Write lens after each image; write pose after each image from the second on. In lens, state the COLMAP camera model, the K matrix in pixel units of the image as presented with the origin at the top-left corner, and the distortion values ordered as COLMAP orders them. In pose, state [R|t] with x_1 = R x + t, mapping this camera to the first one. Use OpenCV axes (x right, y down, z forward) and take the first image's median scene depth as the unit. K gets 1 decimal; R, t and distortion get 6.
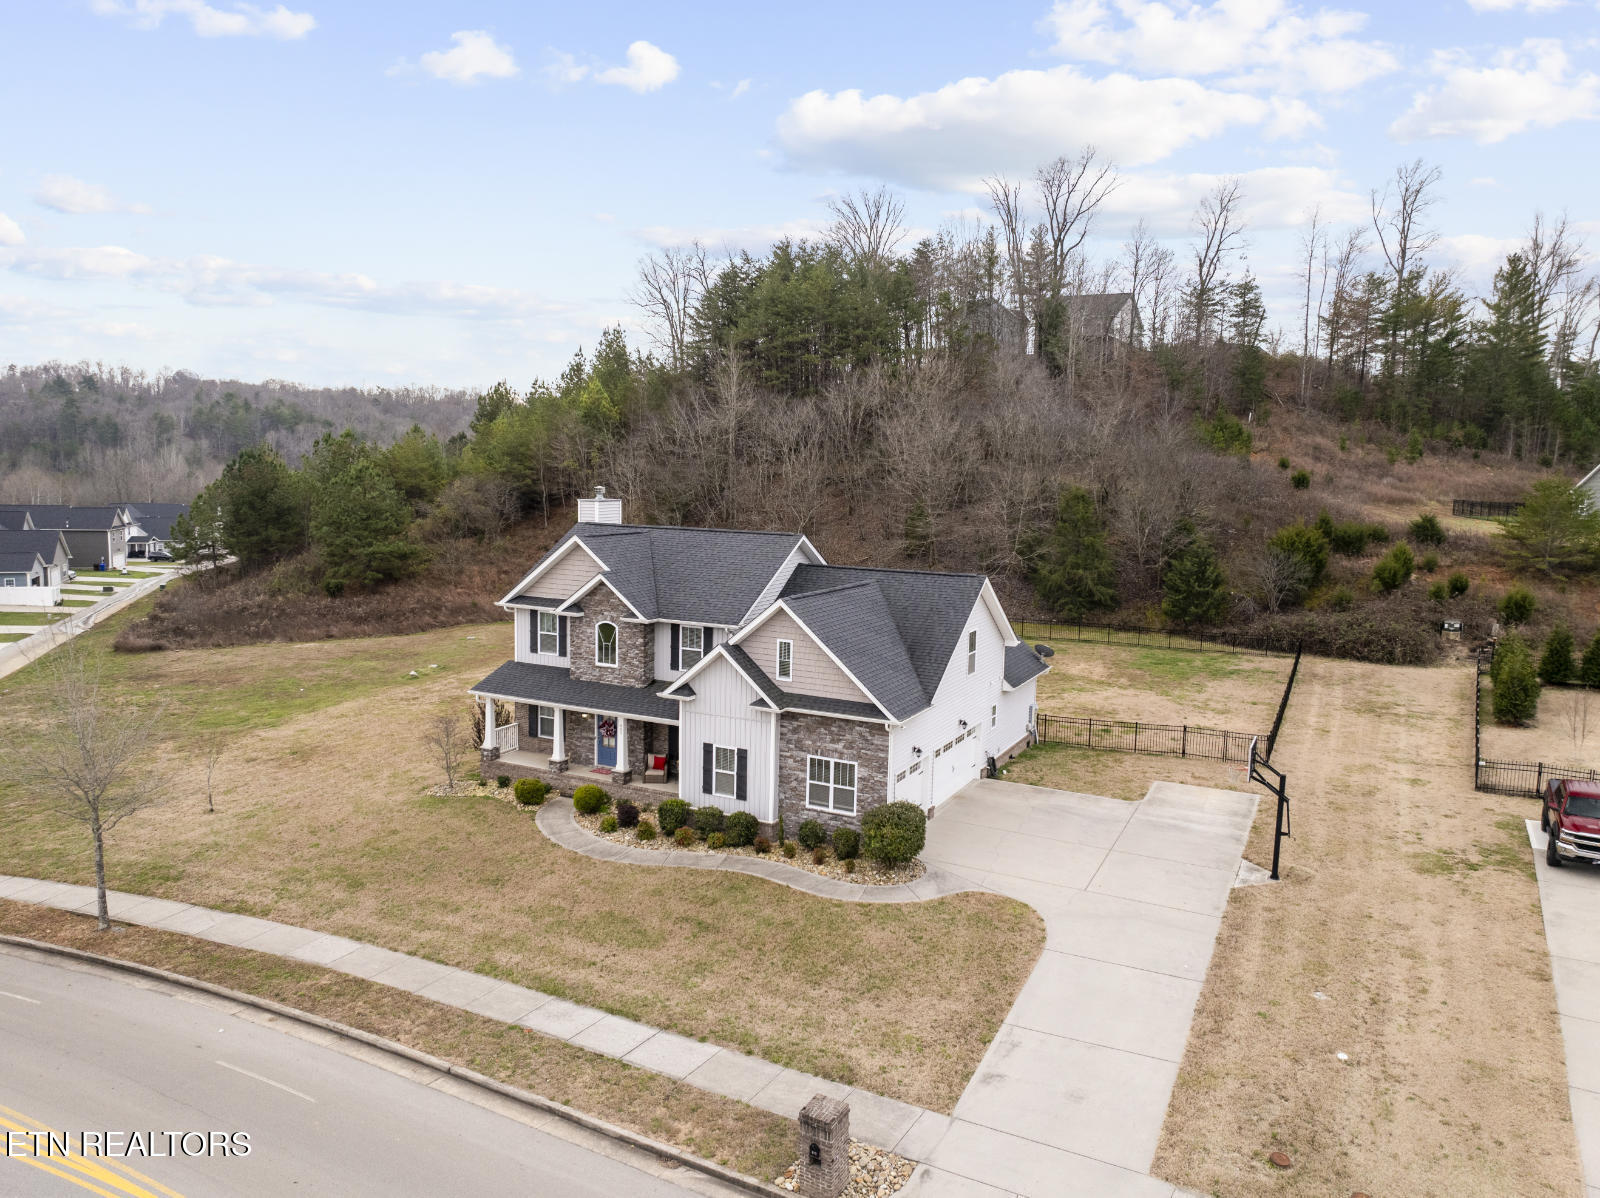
lens RADIAL K [[1125.0, 0, 800.0], [0, 1125.0, 599.0], [0, 0, 1]] dist [-0.037285, 0.003480]
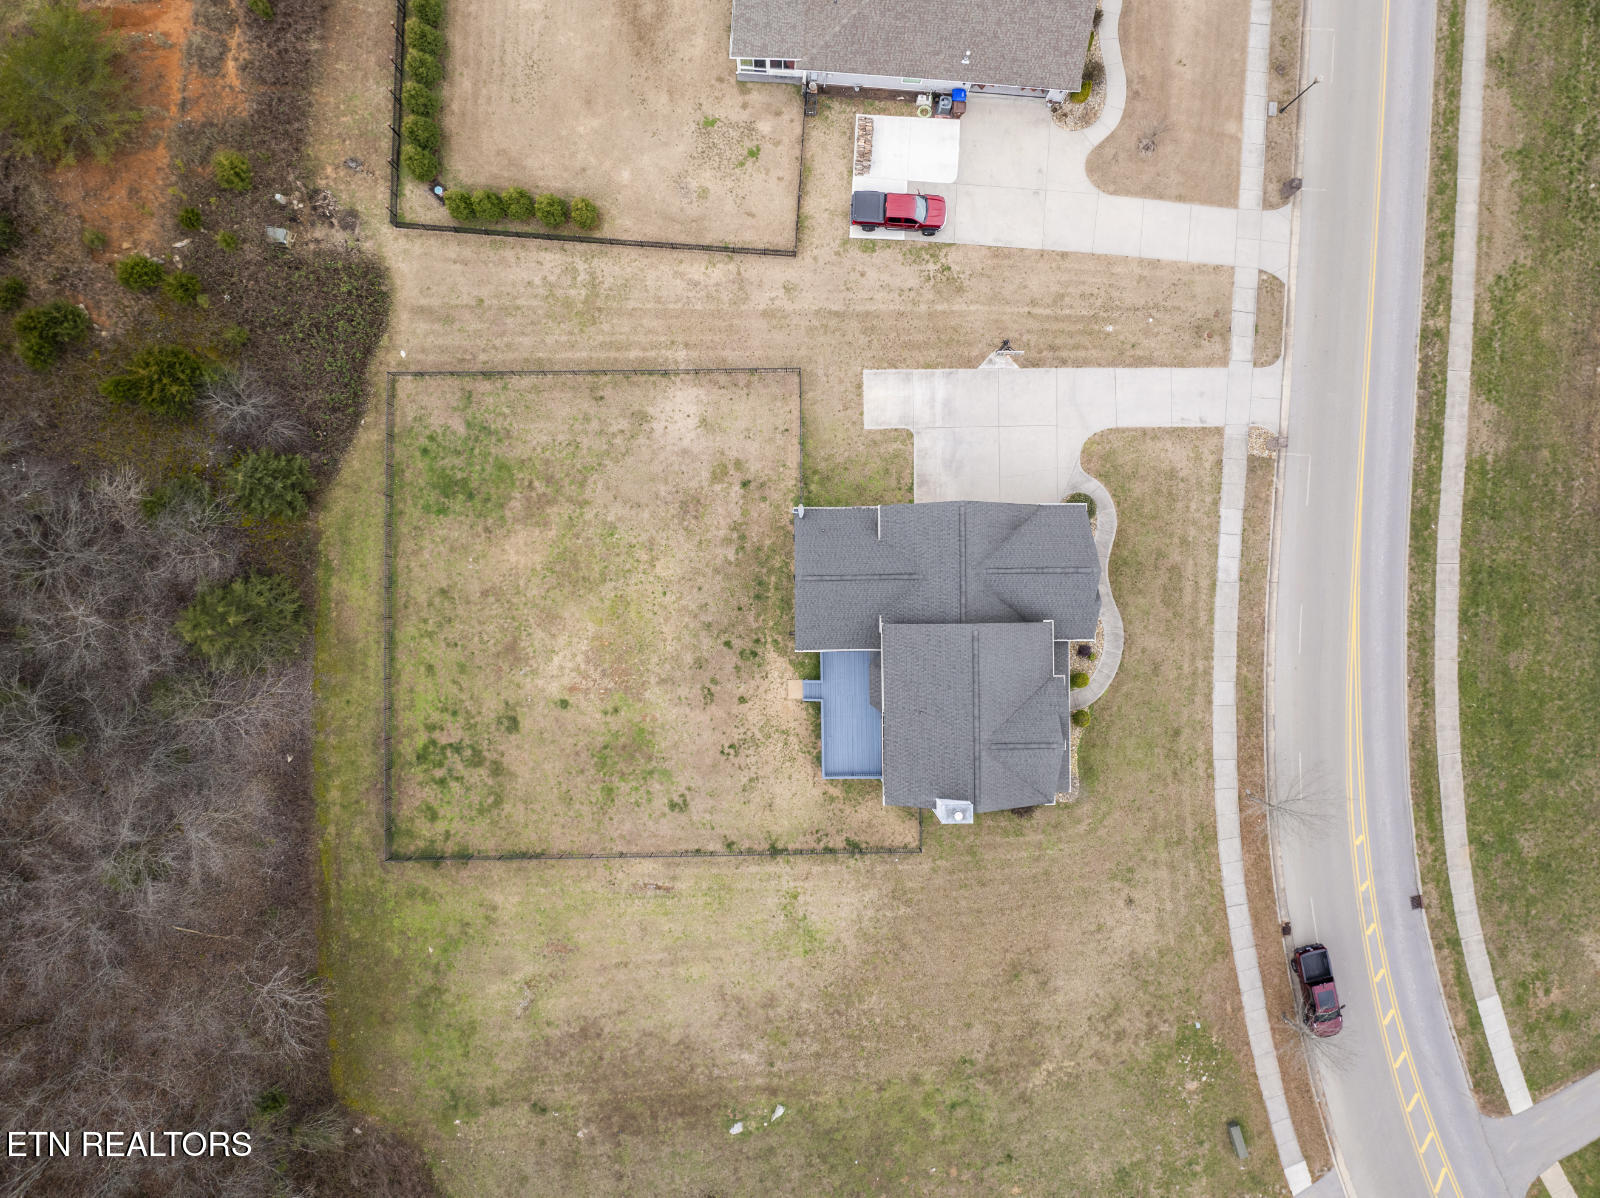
lens RADIAL K [[1125.0, 0, 800.0], [0, 1125.0, 599.0], [0, 0, 1]] dist [-0.037285, 0.003480]
pose [[-0.461506, -0.886950, -0.018216, 0.227550], [0.085033, -0.064665, 0.994277, -2.121482], [-0.883052, 0.457316, 0.105264, 1.411998]]
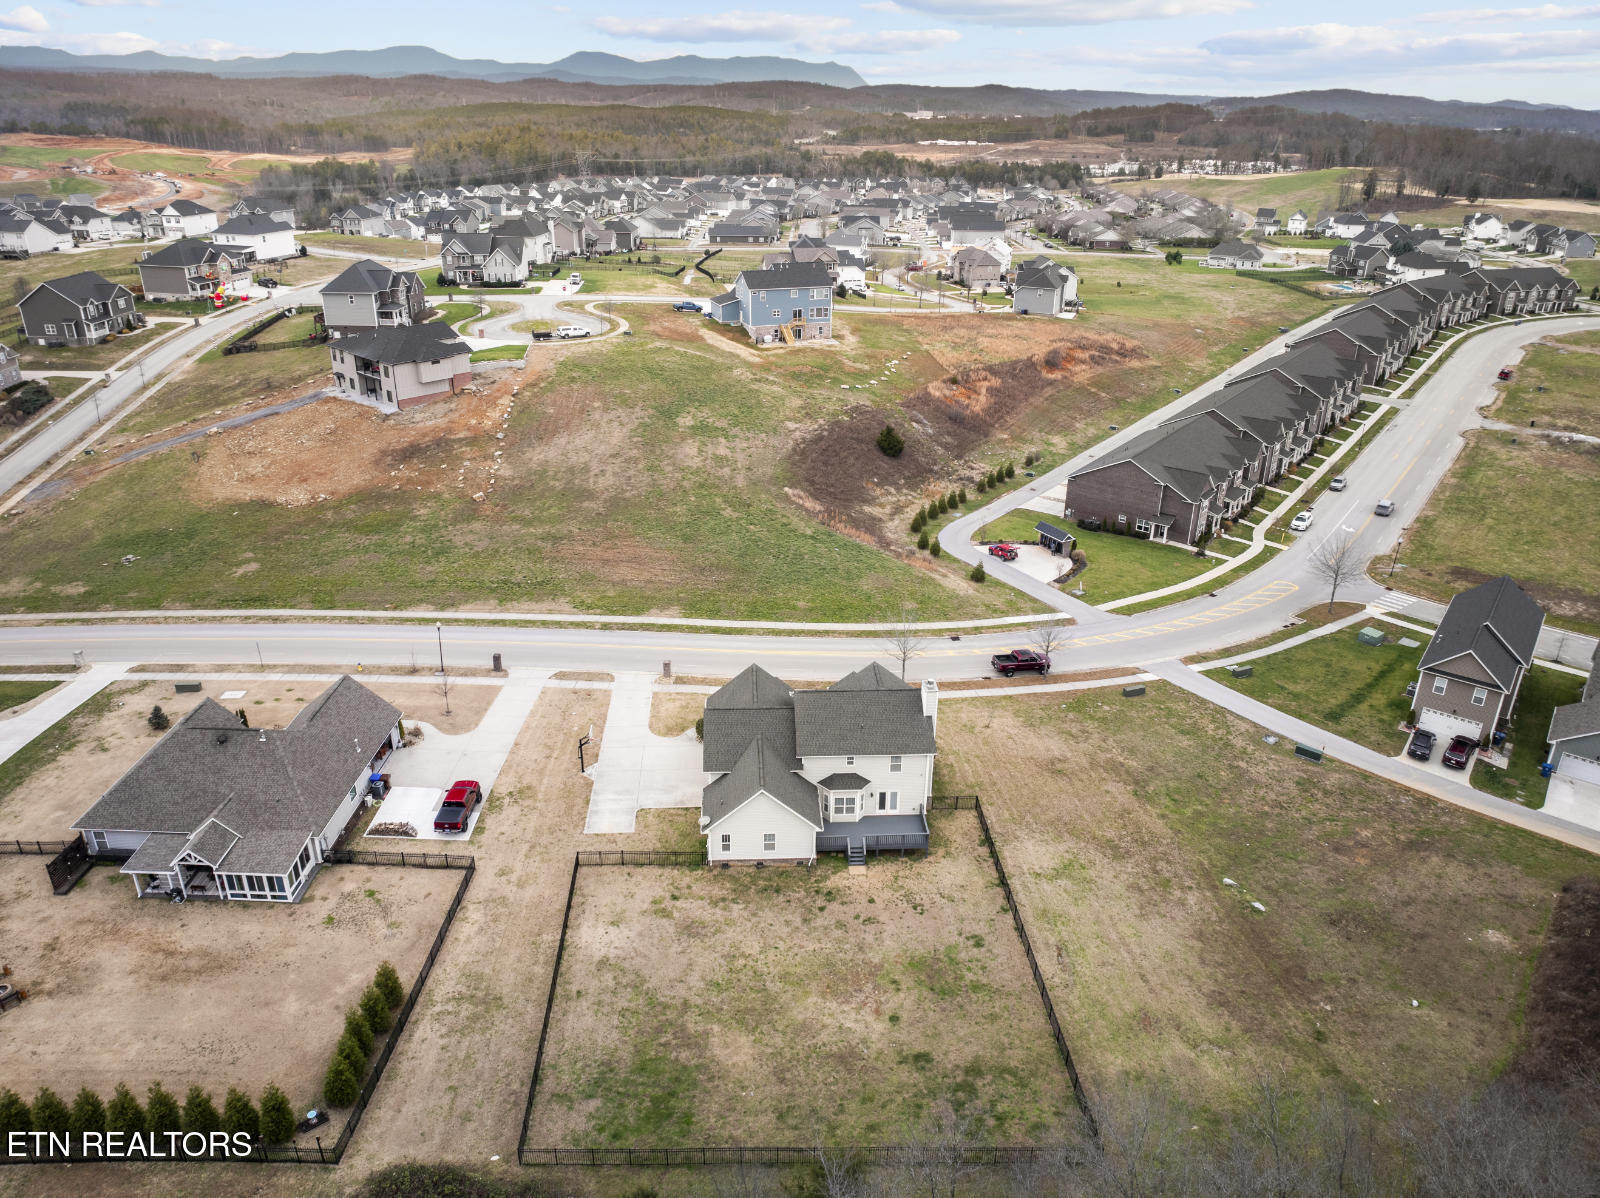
lens RADIAL K [[1125.0, 0, 800.0], [0, 1125.0, 599.0], [0, 0, 1]] dist [-0.037285, 0.003480]
pose [[-0.865479, 0.176998, -0.468633, 1.275821], [-0.089365, 0.865941, 0.492098, -1.669950], [0.492909, 0.467780, -0.733636, 3.338444]]
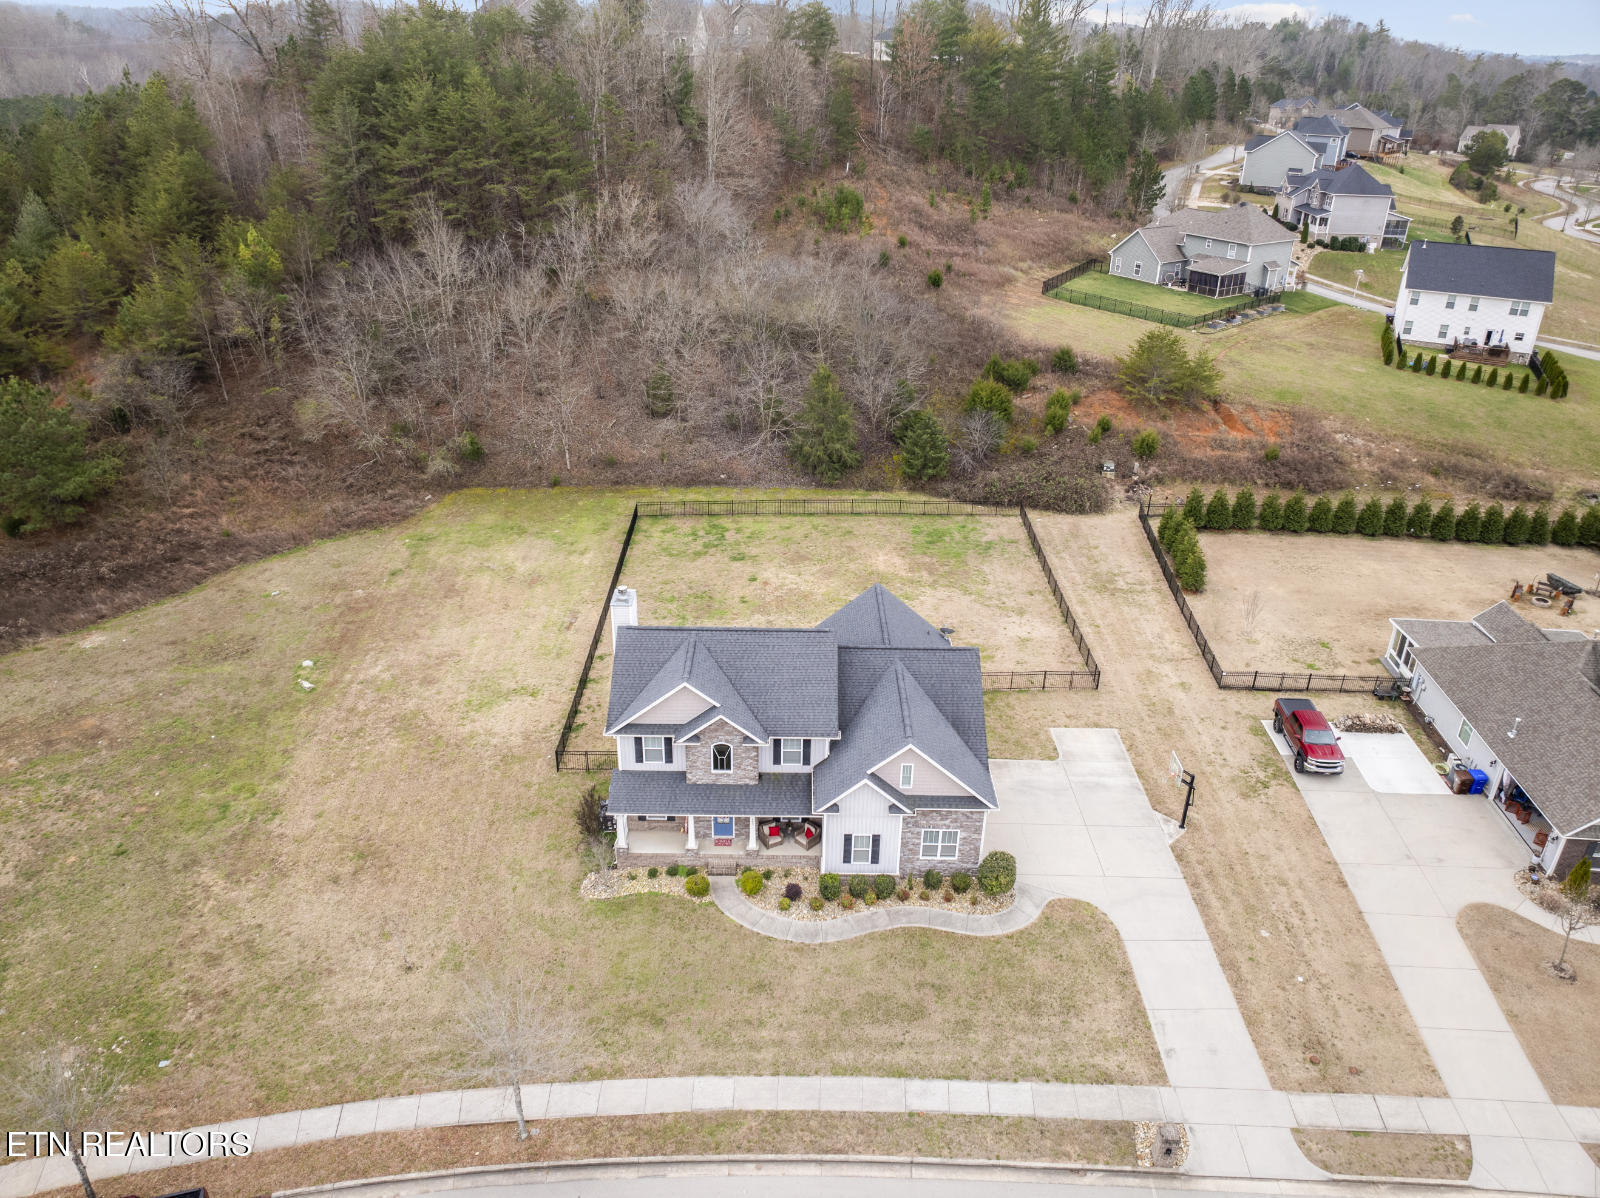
lens RADIAL K [[1125.0, 0, 800.0], [0, 1125.0, 599.0], [0, 0, 1]] dist [-0.037285, 0.003480]
pose [[0.891437, -0.209786, 0.401659, -0.739591], [0.057464, 0.931560, 0.359017, -0.755048], [-0.449486, -0.296960, 0.842483, -0.069548]]
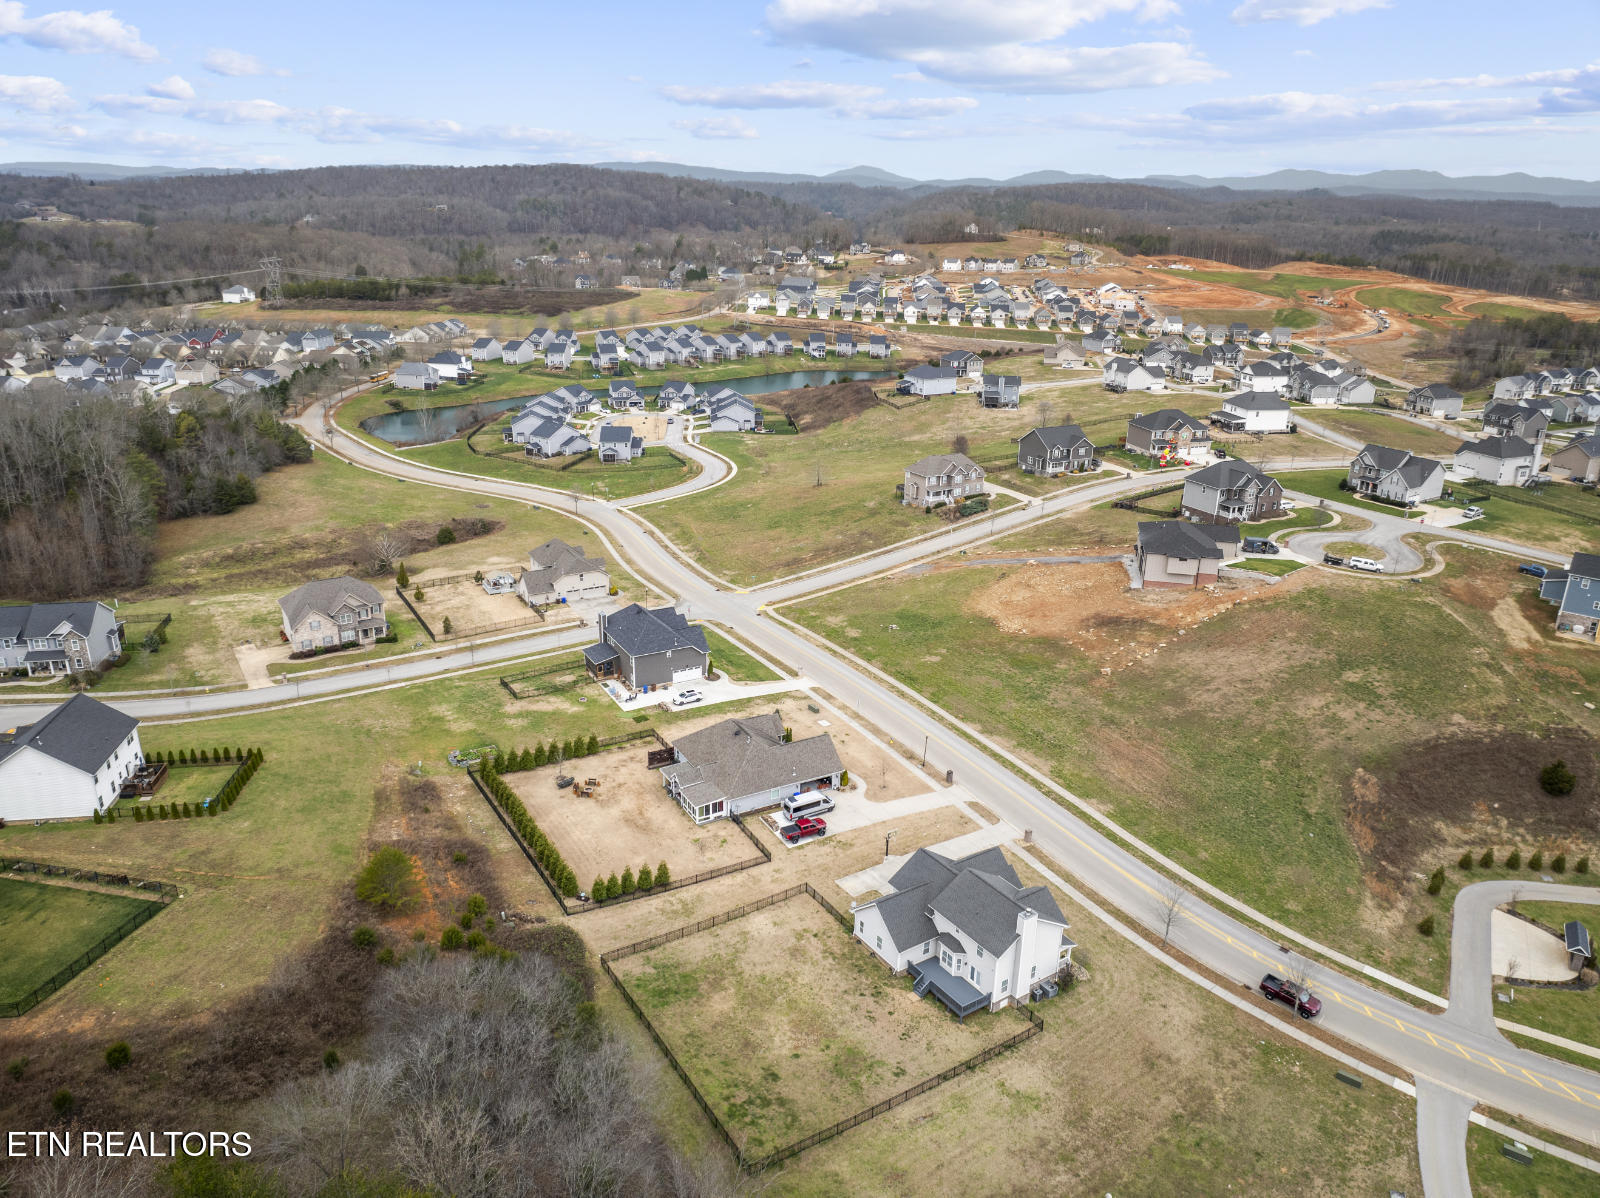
lens RADIAL K [[1125.0, 0, 800.0], [0, 1125.0, 599.0], [0, 0, 1]] dist [-0.037285, 0.003480]
pose [[-0.870149, -0.203459, 0.448826, -1.043337], [0.021519, 0.894232, 0.447086, -2.645949], [-0.492319, 0.398690, -0.773737, 4.271140]]
